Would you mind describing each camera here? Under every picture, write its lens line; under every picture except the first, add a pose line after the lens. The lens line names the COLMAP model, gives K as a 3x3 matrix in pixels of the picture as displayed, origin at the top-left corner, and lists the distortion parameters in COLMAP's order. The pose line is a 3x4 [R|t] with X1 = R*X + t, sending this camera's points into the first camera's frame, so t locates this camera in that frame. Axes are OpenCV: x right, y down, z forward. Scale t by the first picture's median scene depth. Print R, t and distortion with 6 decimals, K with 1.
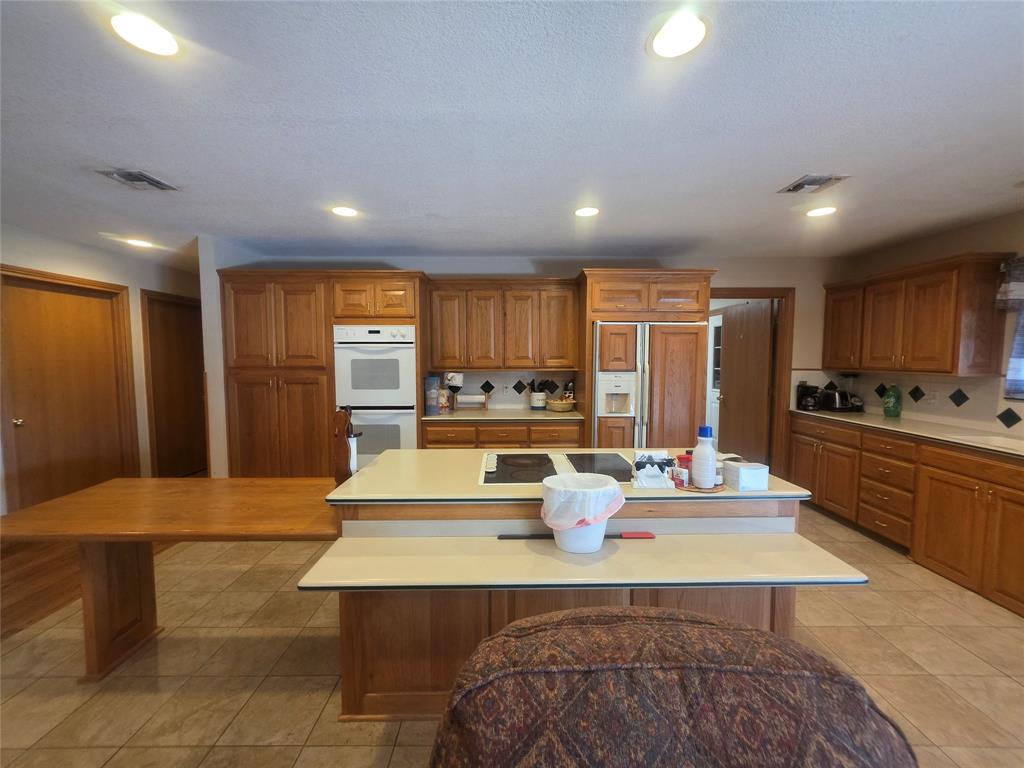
lens RADIAL K [[411.7, 0, 512.0], [0, 411.7, 384.0], [0, 0, 1]] dist [0.006405, -0.000849]
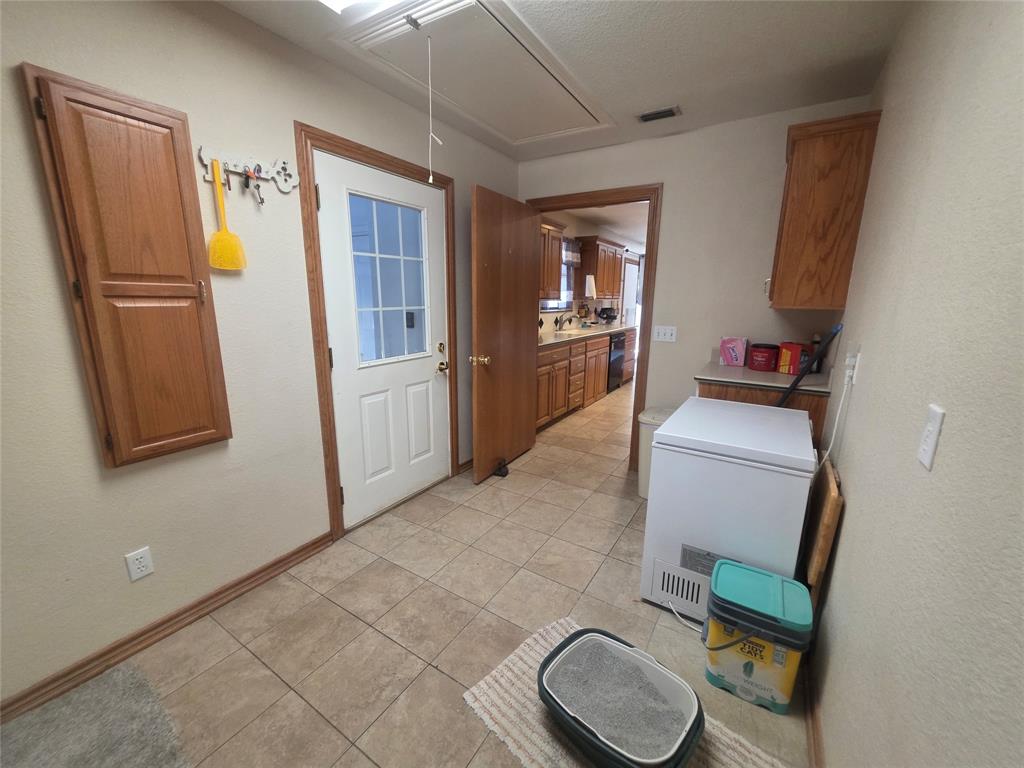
lens RADIAL K [[411.7, 0, 512.0], [0, 411.7, 384.0], [0, 0, 1]] dist [0.006405, -0.000849]
pose [[-0.843347, -0.125619, 0.522480, 0.271143], [0.021660, 0.963556, 0.266629, -0.121926], [-0.536932, 0.236178, -0.809891, 2.134317]]
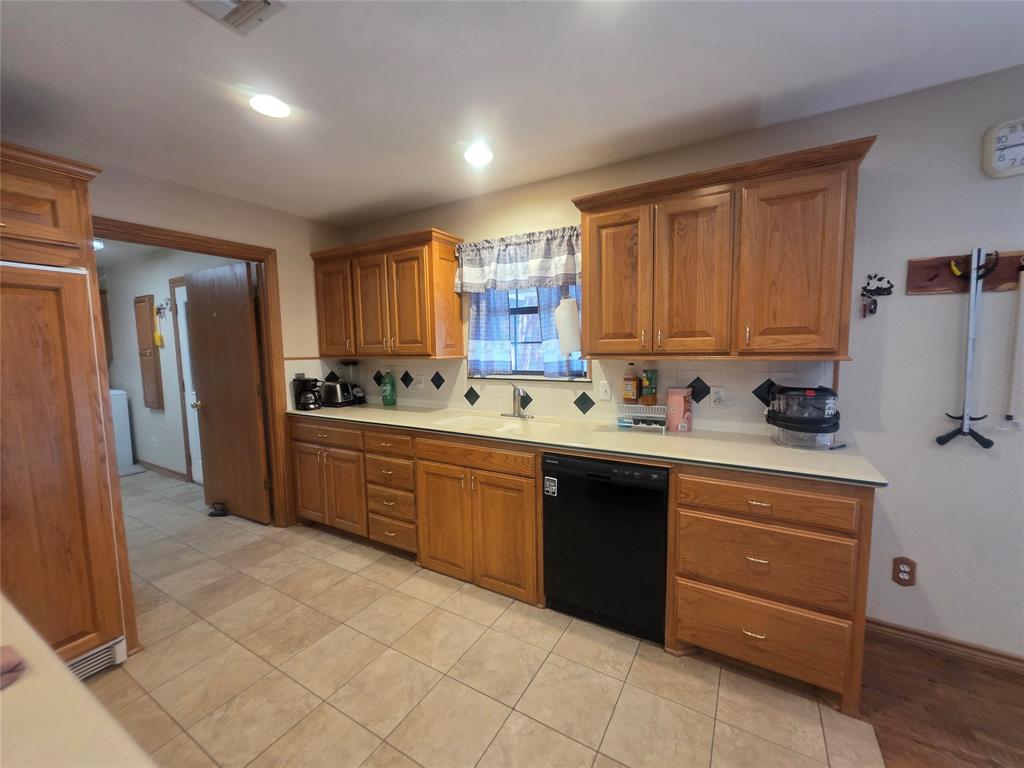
lens RADIAL K [[411.7, 0, 512.0], [0, 411.7, 384.0], [0, 0, 1]] dist [0.006405, -0.000849]
pose [[0.514922, -0.088569, 0.852649, 0.287659], [0.073498, 0.995547, 0.059027, -0.003906], [-0.854081, 0.032274, 0.519139, 0.295881]]
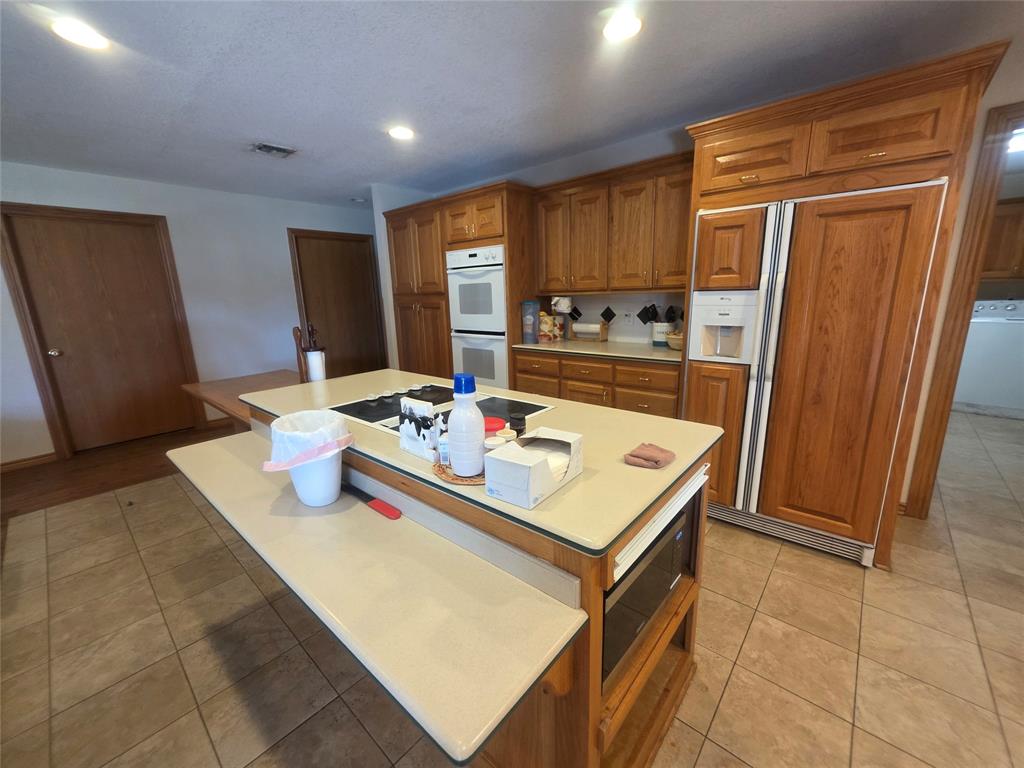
lens RADIAL K [[411.7, 0, 512.0], [0, 411.7, 384.0], [0, 0, 1]] dist [0.006405, -0.000849]
pose [[0.745466, 0.127090, -0.654316, 0.427622], [-0.017311, 0.985014, 0.171601, 0.007393], [0.666319, -0.116596, 0.736494, 0.291240]]
